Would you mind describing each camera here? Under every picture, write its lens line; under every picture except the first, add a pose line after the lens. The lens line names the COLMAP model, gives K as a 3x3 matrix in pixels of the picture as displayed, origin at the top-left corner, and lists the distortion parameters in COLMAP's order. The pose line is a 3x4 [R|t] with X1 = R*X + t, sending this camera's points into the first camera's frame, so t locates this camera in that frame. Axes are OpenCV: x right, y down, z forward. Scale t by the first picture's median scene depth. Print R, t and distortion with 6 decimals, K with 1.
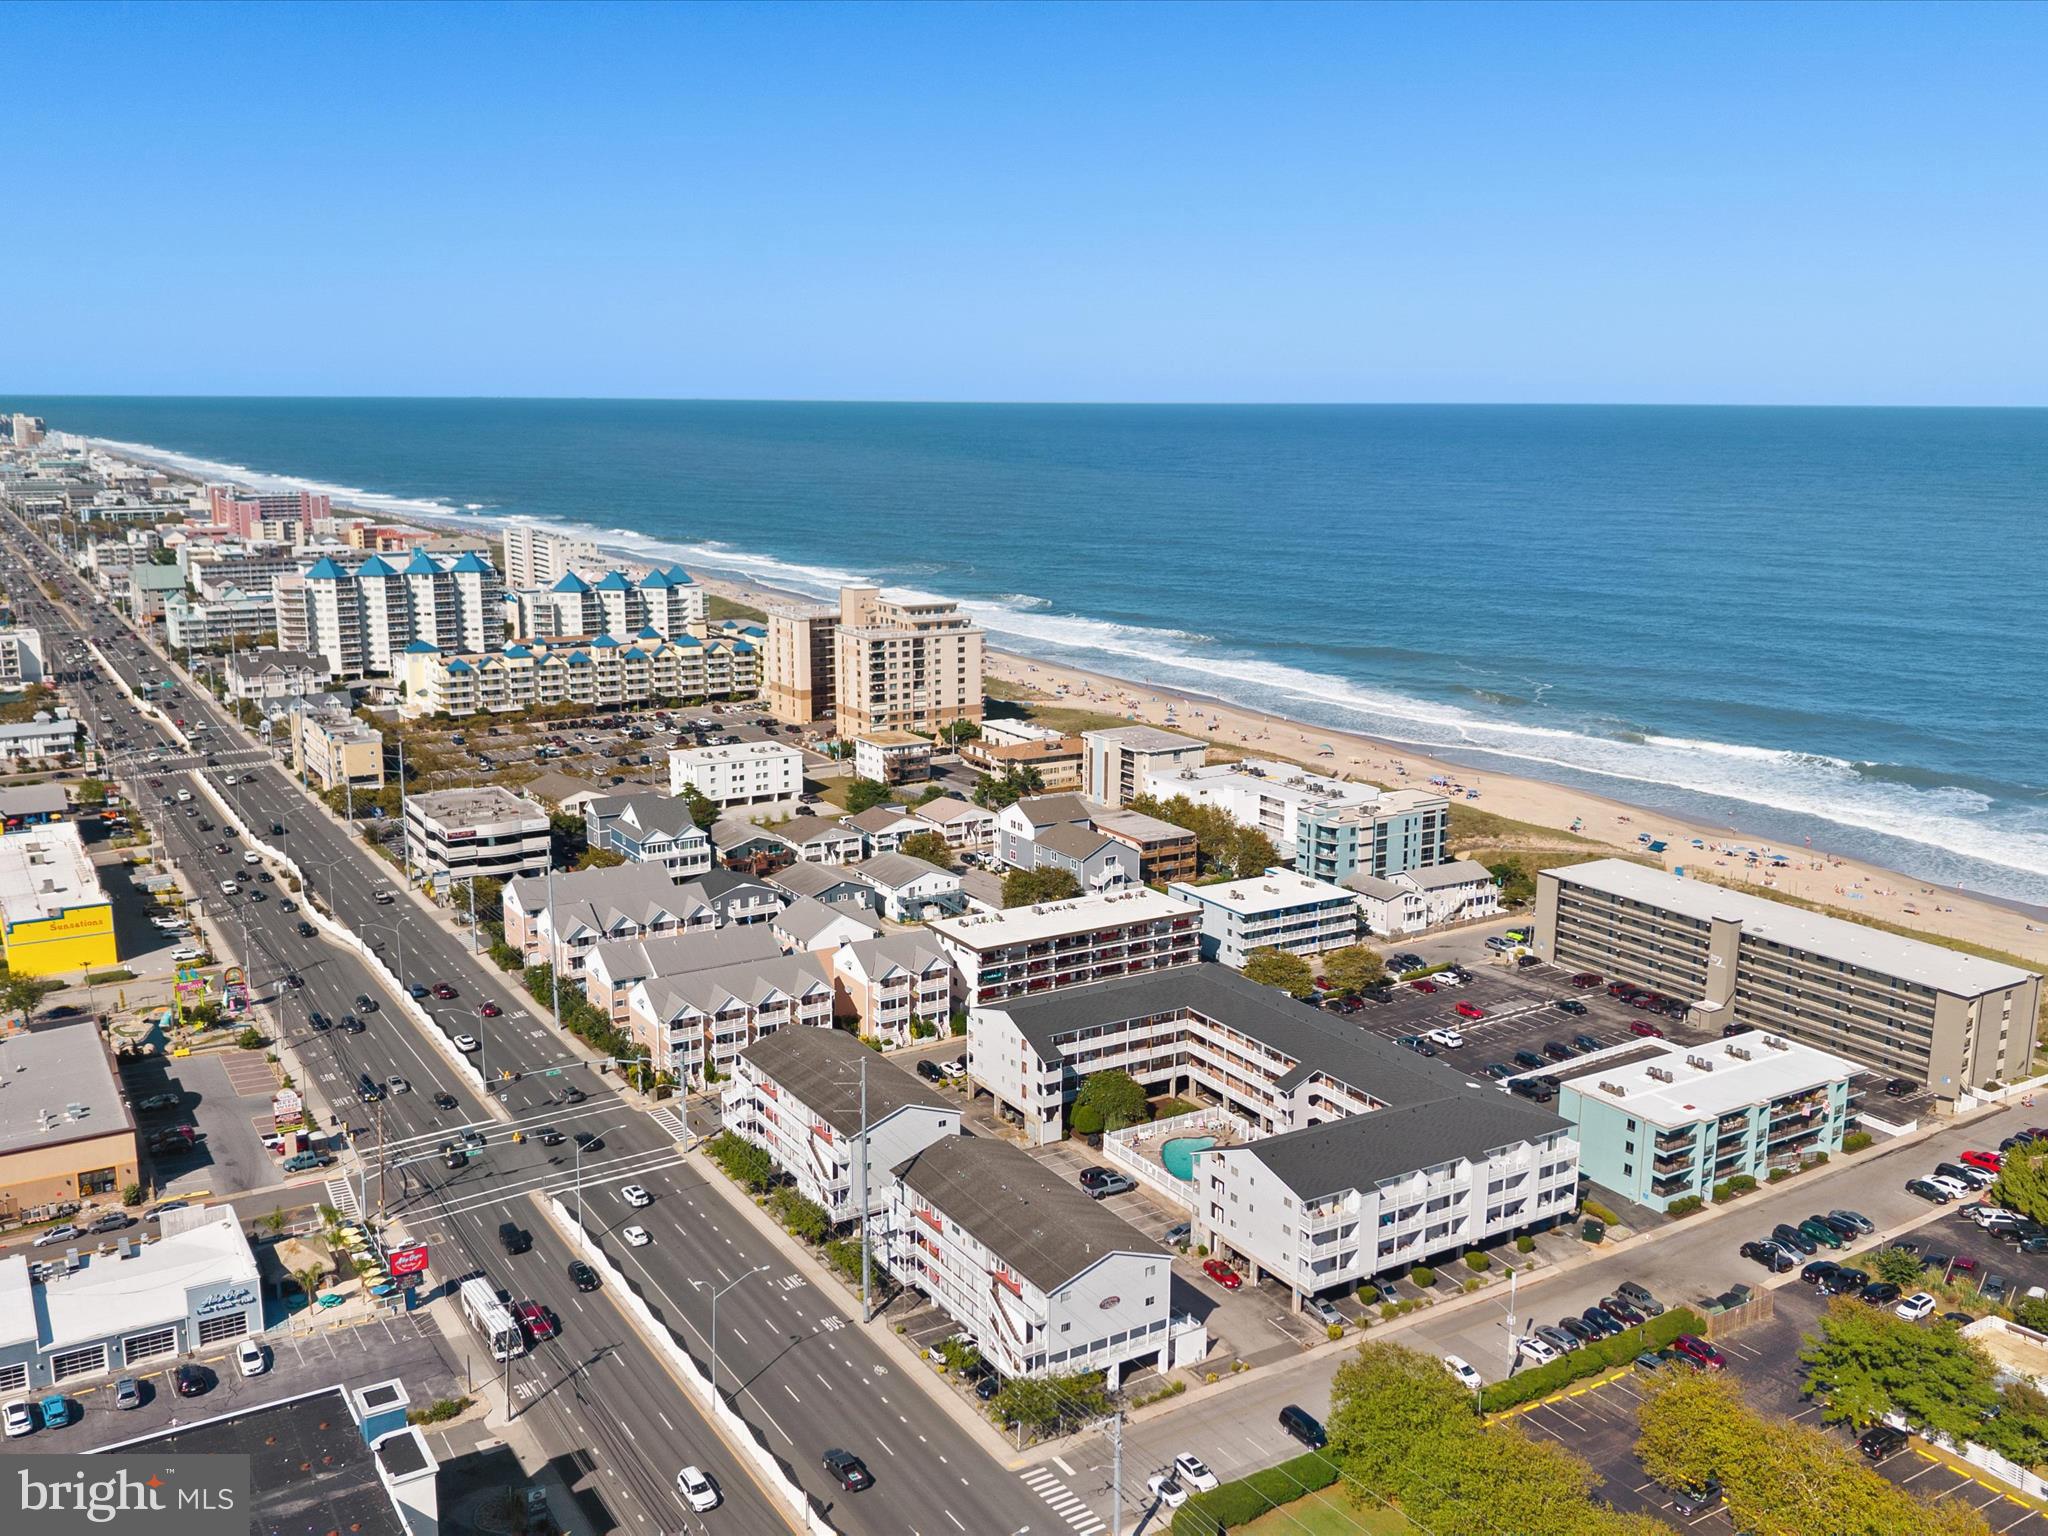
lens RADIAL K [[1826.2, 0, 1036.2], [0, 1826.2, 766.0], [0, 0, 1]] dist [0.053991, -0.099766]
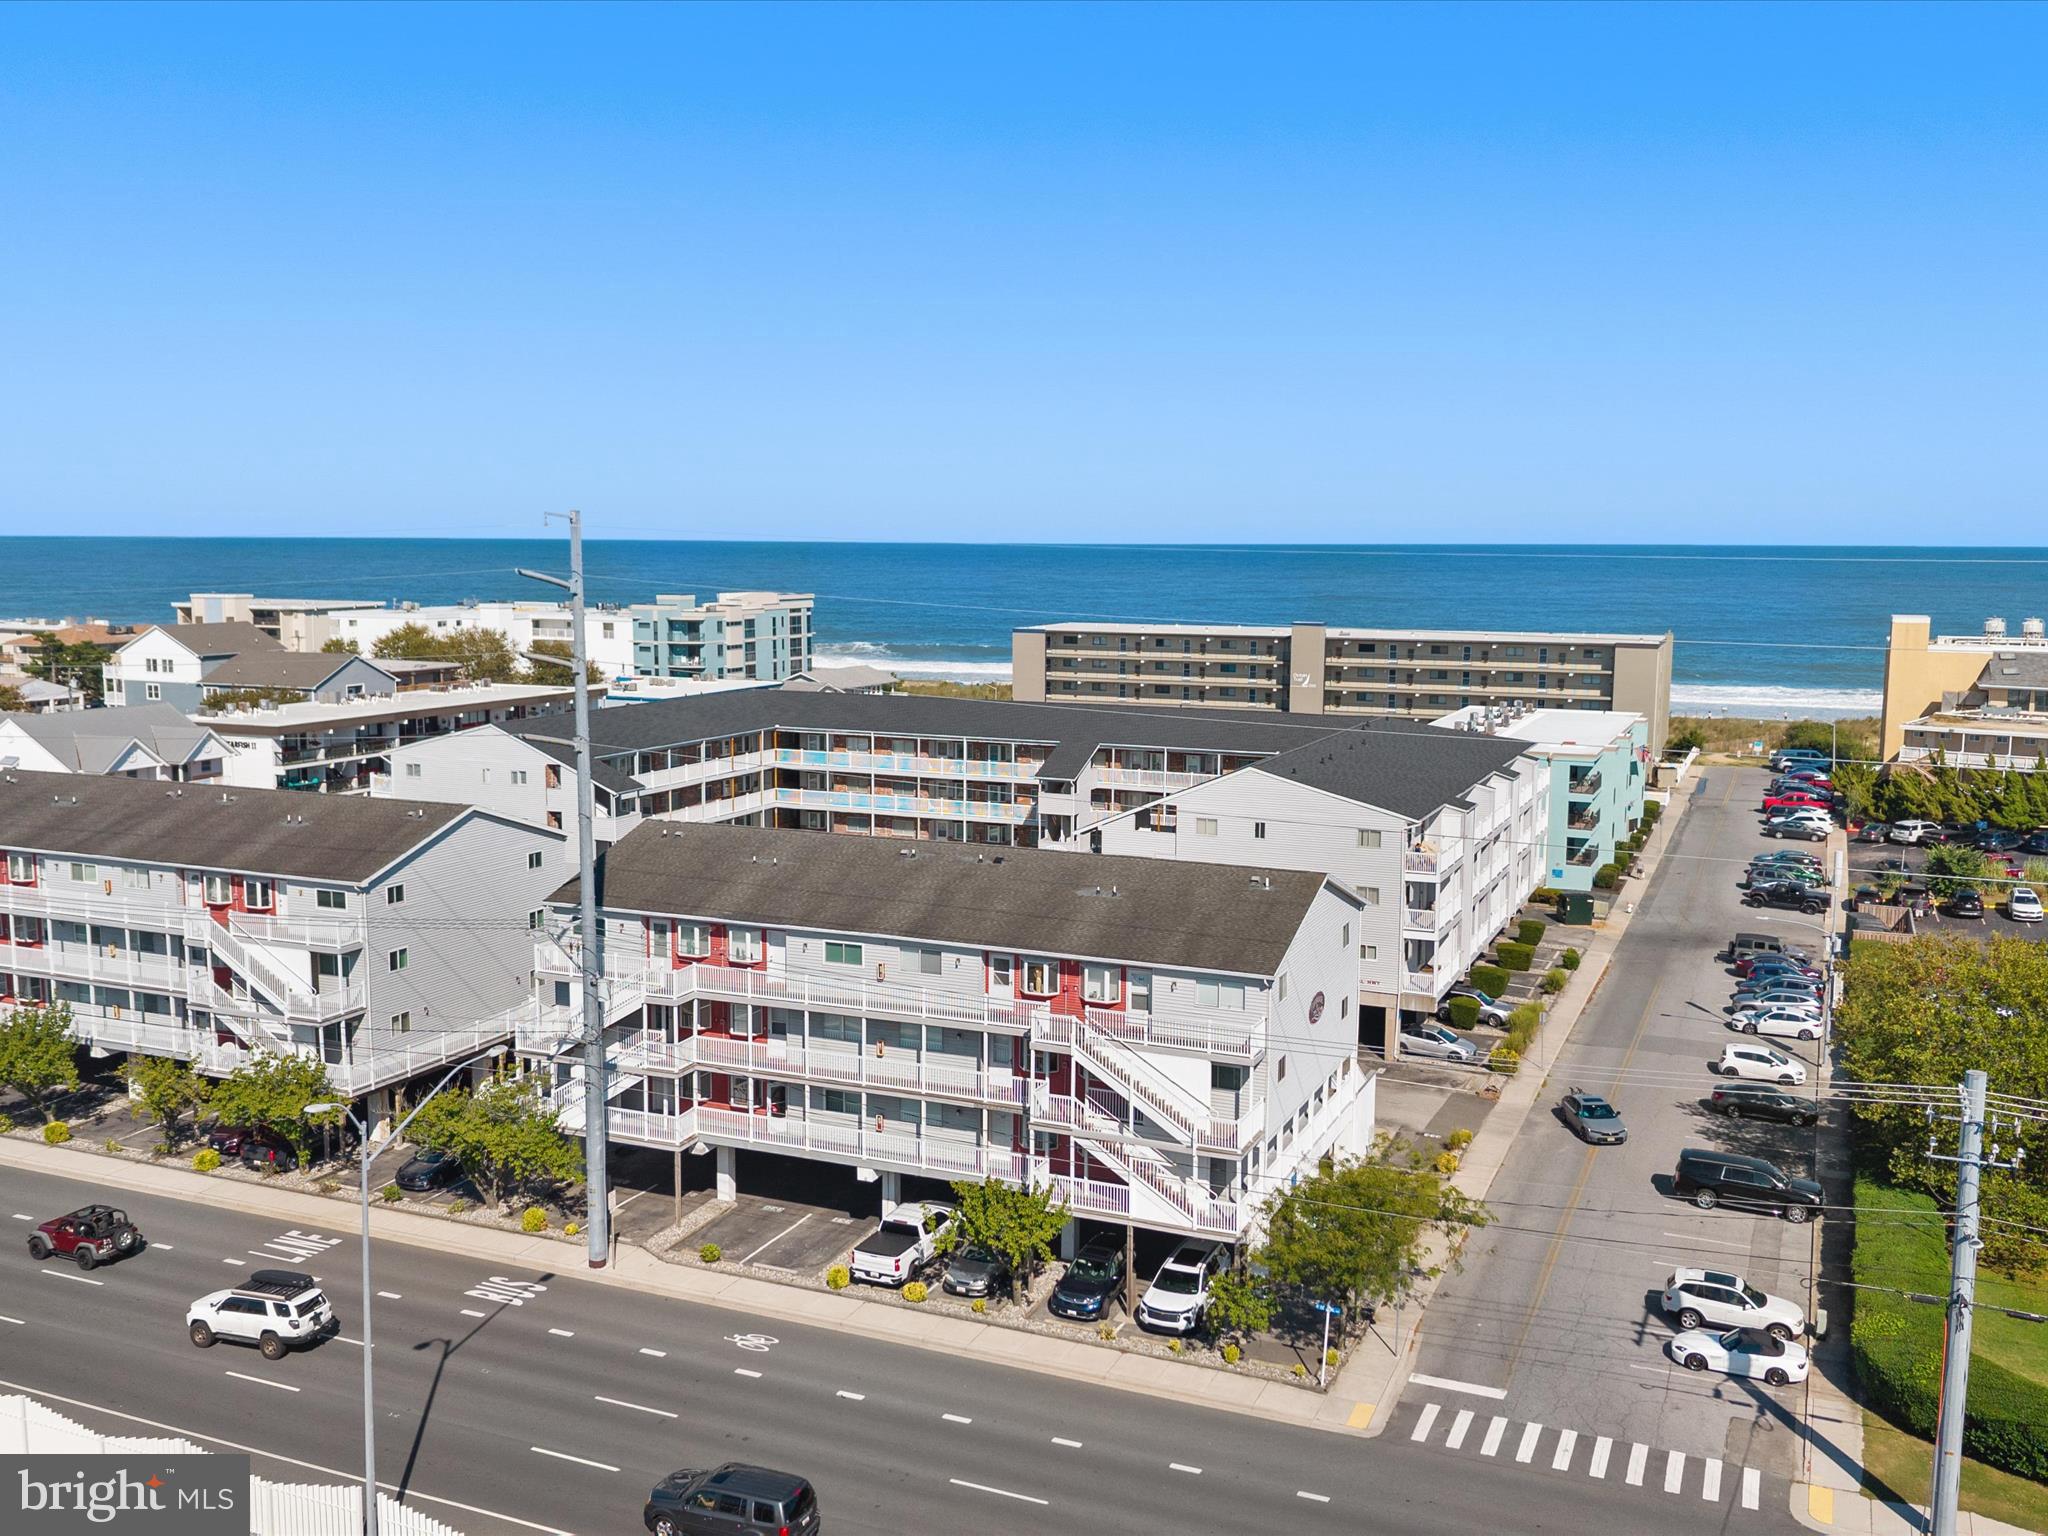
lens RADIAL K [[1826.2, 0, 1036.3], [0, 1826.2, 754.6], [0, 0, 1]] dist [0.053991, -0.099766]
pose [[0.814488, -0.063073, 0.576742, -0.135969], [0.107173, 0.993322, -0.042721, 0.126779], [-0.570196, 0.096607, 0.815808, 0.357689]]
